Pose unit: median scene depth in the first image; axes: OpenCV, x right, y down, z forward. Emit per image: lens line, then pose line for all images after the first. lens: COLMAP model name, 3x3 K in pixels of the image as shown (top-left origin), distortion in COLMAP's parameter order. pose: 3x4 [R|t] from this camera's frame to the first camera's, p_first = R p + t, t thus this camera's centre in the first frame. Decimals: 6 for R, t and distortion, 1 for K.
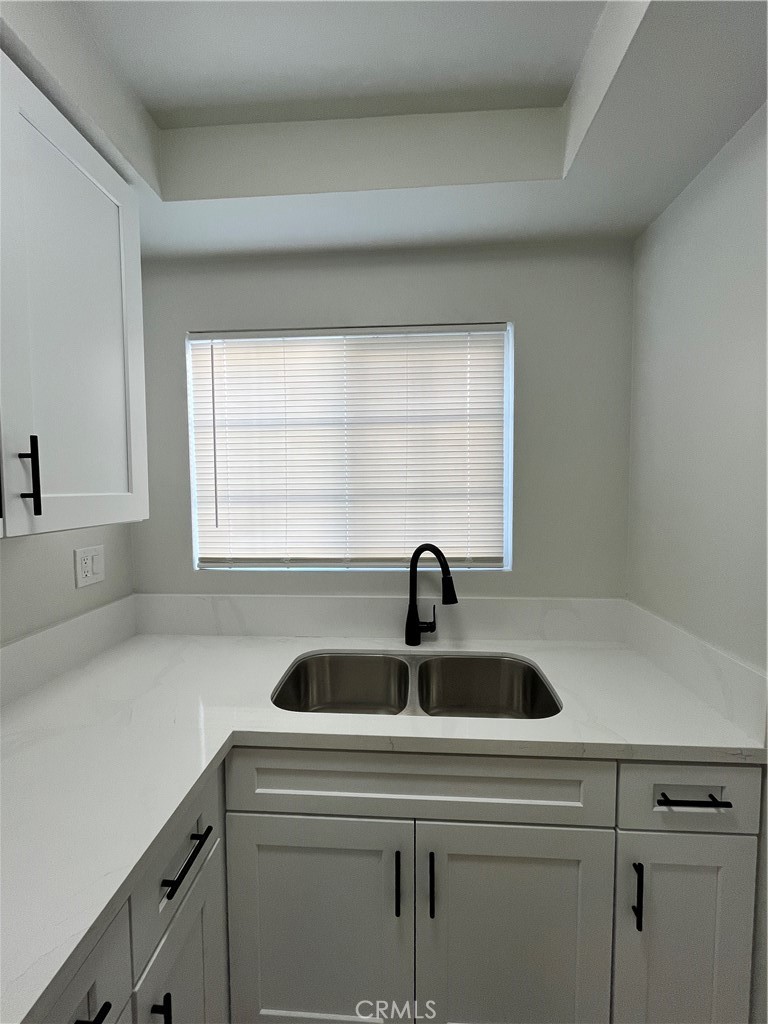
lens RADIAL K [[441.6, 0, 384.3], [0, 441.6, 511.2], [0, 0, 1]] dist [-0.001775, -0.000458]
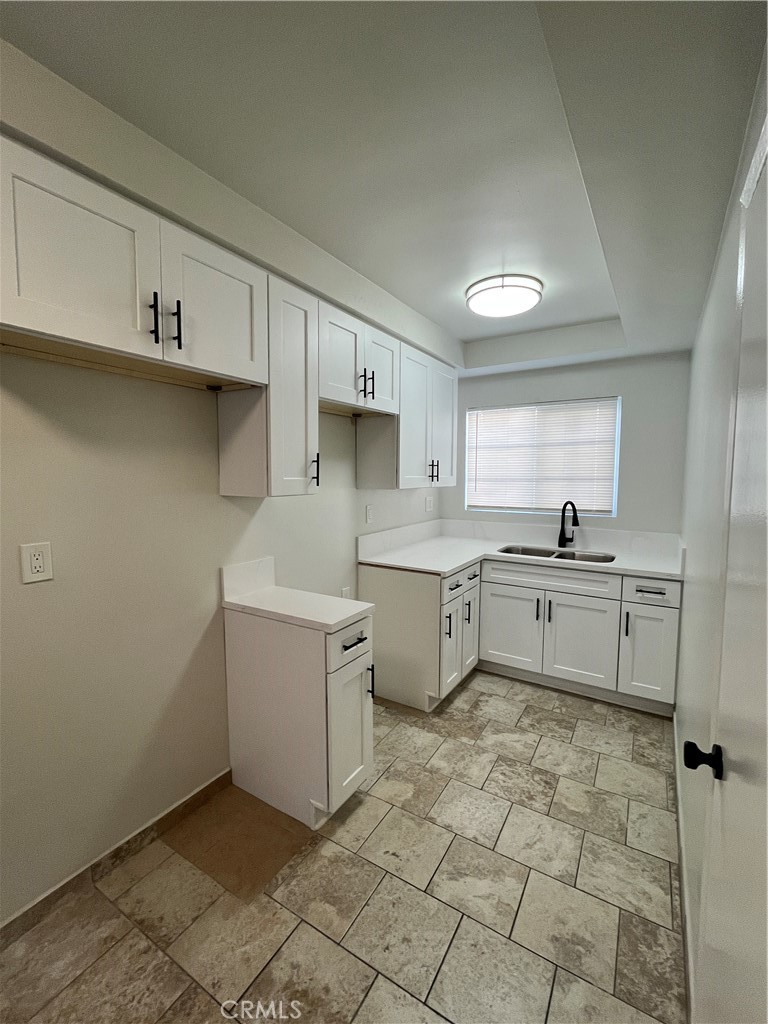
lens RADIAL K [[441.6, 0, 388.6], [0, 441.6, 507.7], [0, 0, 1]] dist [-0.001775, -0.000458]
pose [[0.883867, 0.045013, -0.465568, 0.317062], [-0.036589, 0.998962, 0.027121, 0.076861], [0.466306, -0.006936, 0.884596, -1.333965]]
